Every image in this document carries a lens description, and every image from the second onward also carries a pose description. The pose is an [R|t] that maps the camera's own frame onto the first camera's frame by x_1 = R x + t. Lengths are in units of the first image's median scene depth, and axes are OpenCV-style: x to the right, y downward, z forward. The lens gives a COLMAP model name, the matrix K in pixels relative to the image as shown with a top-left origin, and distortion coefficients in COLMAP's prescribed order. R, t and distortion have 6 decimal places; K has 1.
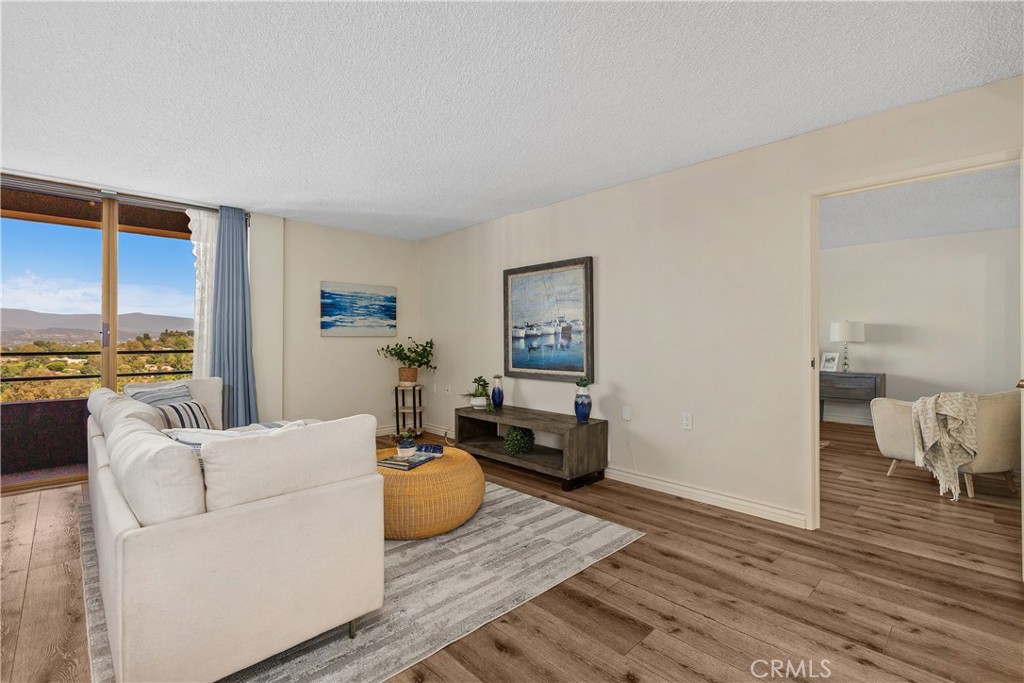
lens RADIAL K [[460.9, 0, 528.8], [0, 460.9, 340.3], [0, 0, 1]] dist [0.010657, -0.003323]
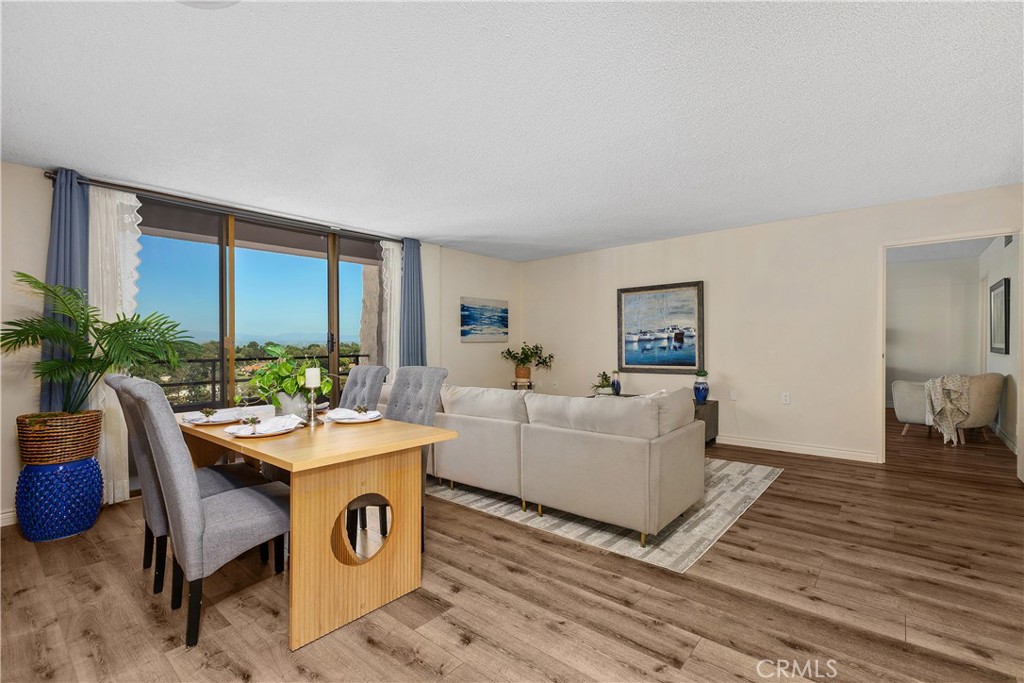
lens RADIAL K [[460.9, 0, 532.2], [0, 460.9, 343.9], [0, 0, 1]] dist [0.010657, -0.003323]
pose [[0.994149, -0.011673, 0.107382, -0.470293], [0.011939, 0.999927, -0.001828, 0.000279], [-0.107353, 0.003099, 0.994216, -0.272275]]
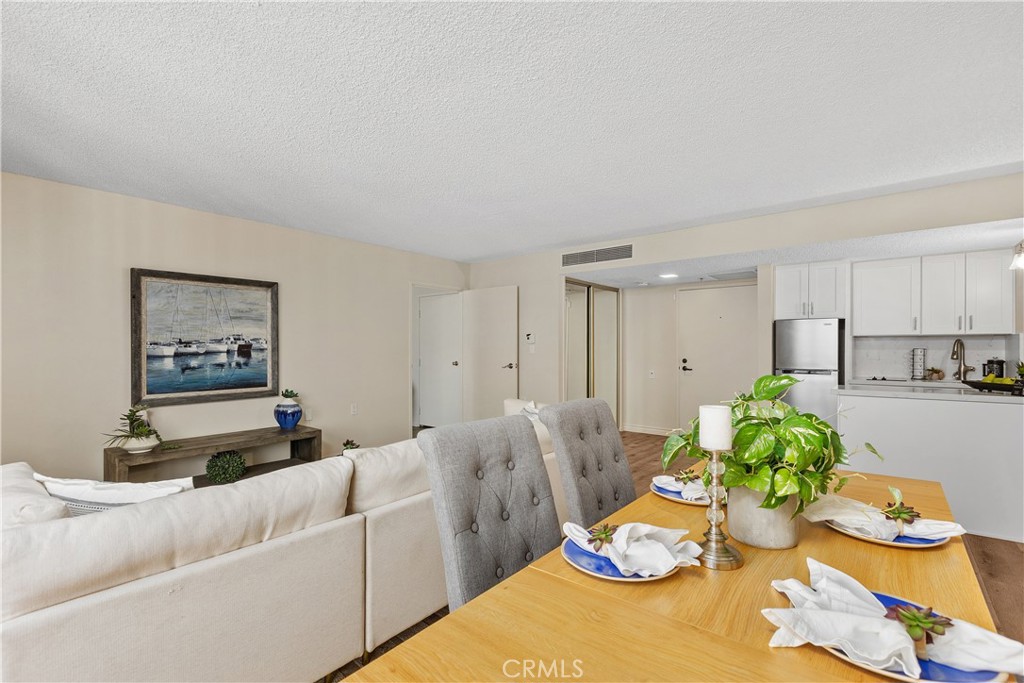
lens RADIAL K [[460.9, 0, 514.2], [0, 460.9, 351.2], [0, 0, 1]] dist [0.010657, -0.003323]
pose [[-0.106162, -0.009463, 0.994304, -0.964017], [0.004288, 0.999941, 0.009974, -0.021843], [-0.994340, 0.005322, -0.106115, 0.503798]]
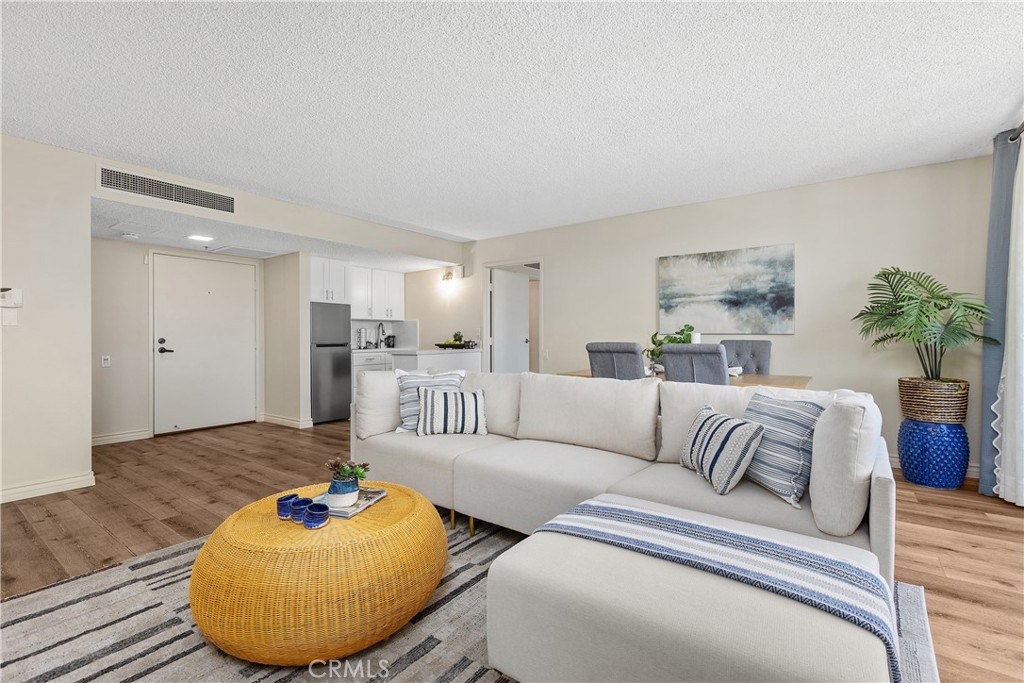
lens RADIAL K [[460.9, 0, 514.9], [0, 460.9, 339.4], [0, 0, 1]] dist [0.010657, -0.003323]
pose [[-0.988445, 0.003937, -0.151528, -0.271592], [0.003307, 0.999985, 0.004407, 0.020346], [0.151543, 0.003855, -0.988443, 1.149941]]
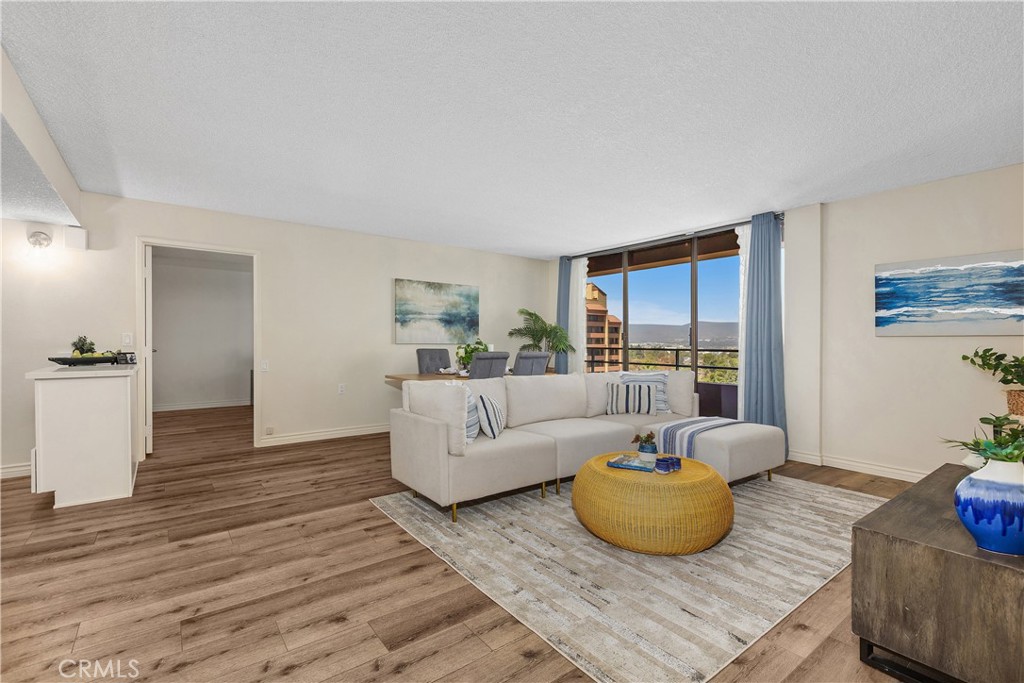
lens RADIAL K [[460.9, 0, 508.3], [0, 460.9, 357.2], [0, 0, 1]] dist [0.010657, -0.003323]
pose [[-0.142247, 0.033869, -0.989252, 0.492363], [-0.006153, 0.999365, 0.035100, 0.003658], [0.989812, 0.011080, -0.141949, 0.593917]]
